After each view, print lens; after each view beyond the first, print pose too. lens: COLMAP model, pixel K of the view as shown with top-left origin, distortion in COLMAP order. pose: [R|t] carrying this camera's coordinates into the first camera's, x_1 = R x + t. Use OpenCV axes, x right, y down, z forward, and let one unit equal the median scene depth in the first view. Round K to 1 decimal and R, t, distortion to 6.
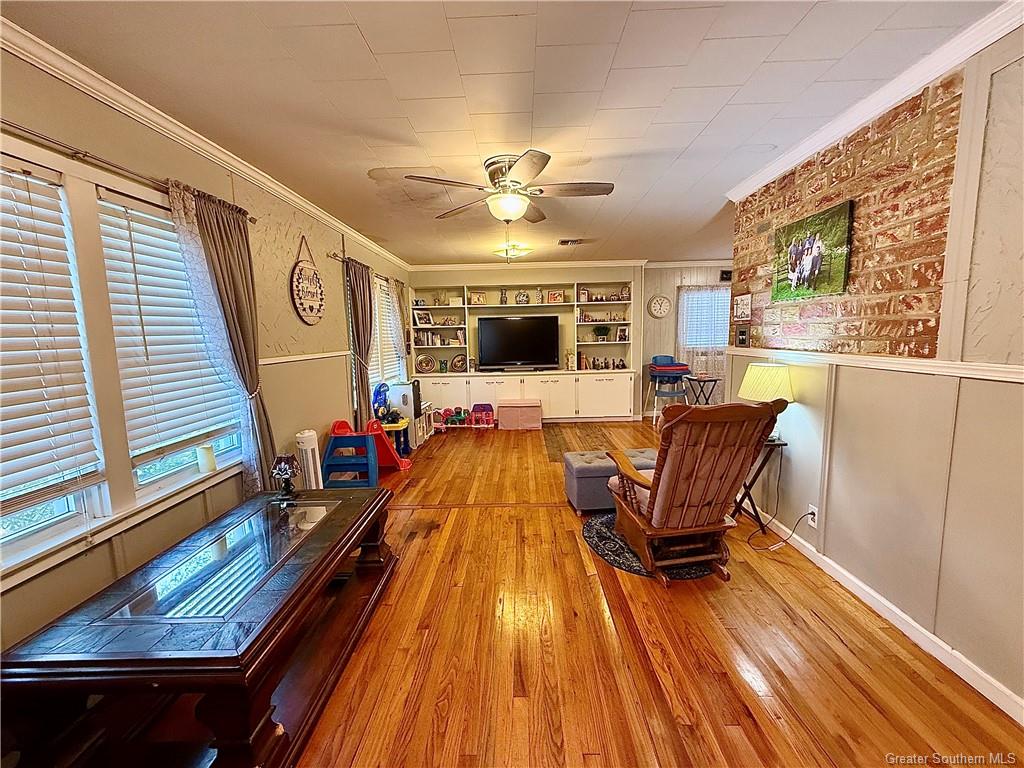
lens RADIAL K [[408.8, 0, 513.8], [0, 408.8, 385.5], [0, 0, 1]] dist [-0.001336, 0.001160]
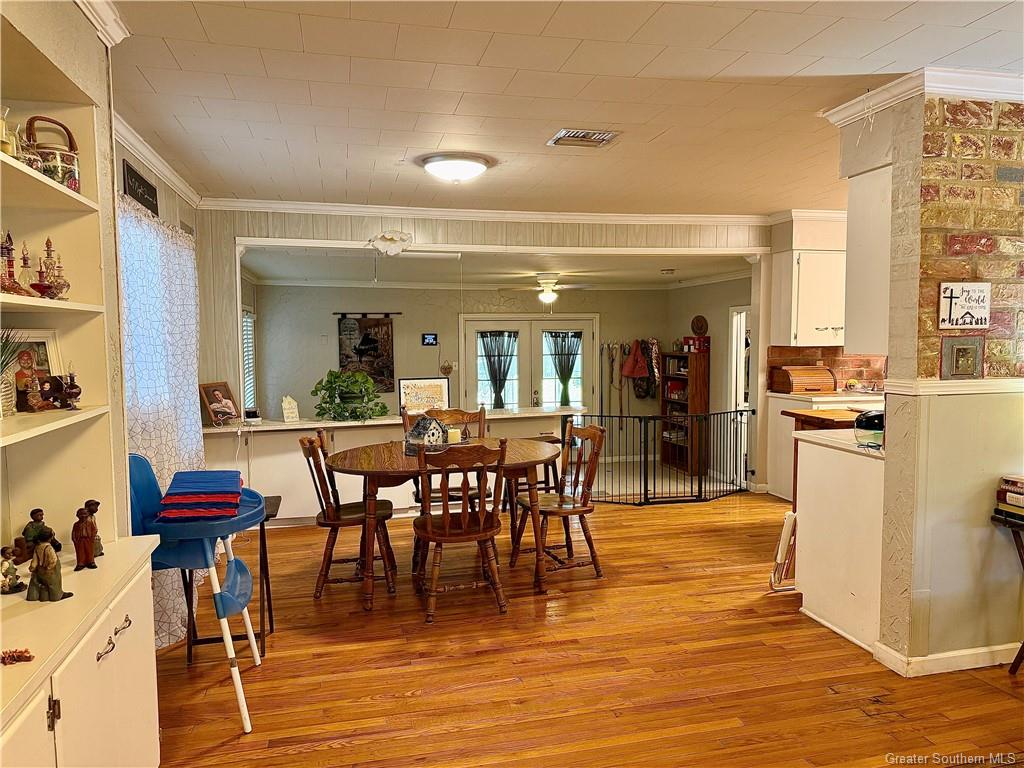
lens RADIAL K [[721.7, 0, 514.9], [0, 721.7, 390.7], [0, 0, 1]] dist [0.025521, -0.028114]
pose [[-0.244815, -0.046819, 0.968439, -0.276329], [0.133649, 0.987669, 0.081534, -0.297491], [-0.960314, 0.149391, -0.235539, 2.275399]]
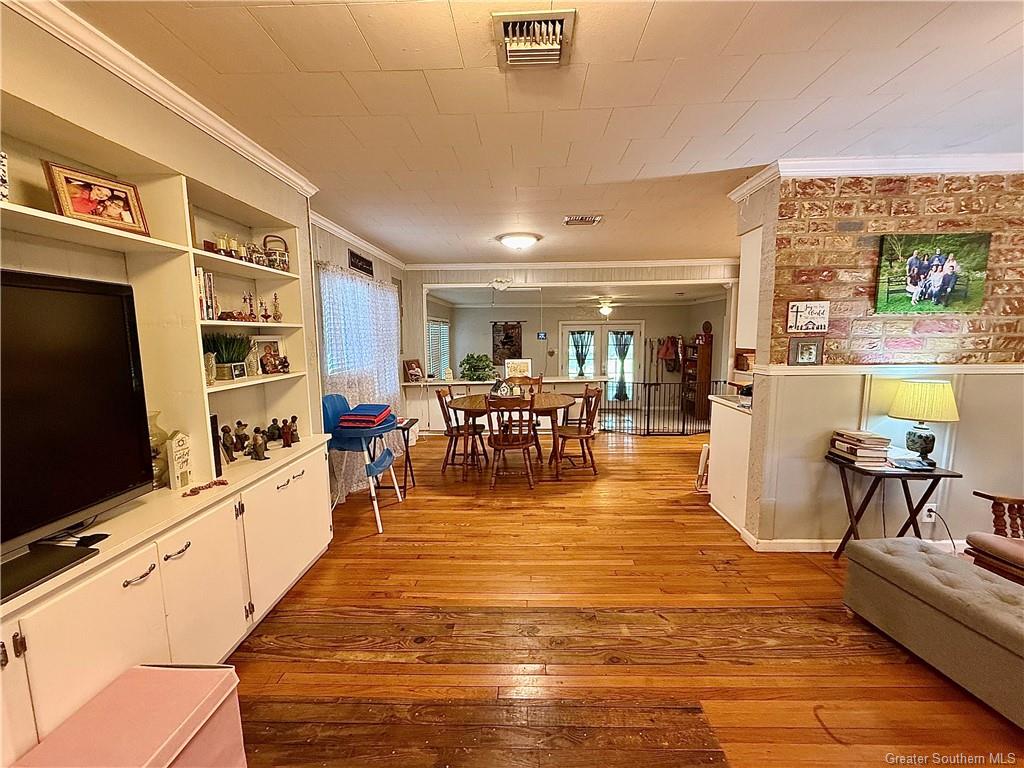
lens RADIAL K [[408.8, 0, 512.1], [0, 408.8, 383.9], [0, 0, 1]] dist [-0.001336, 0.001160]
pose [[0.018931, -0.097324, 0.995073, -0.340063], [0.134312, 0.986477, 0.093928, -0.269631], [-0.990758, 0.131872, 0.031747, 1.984466]]
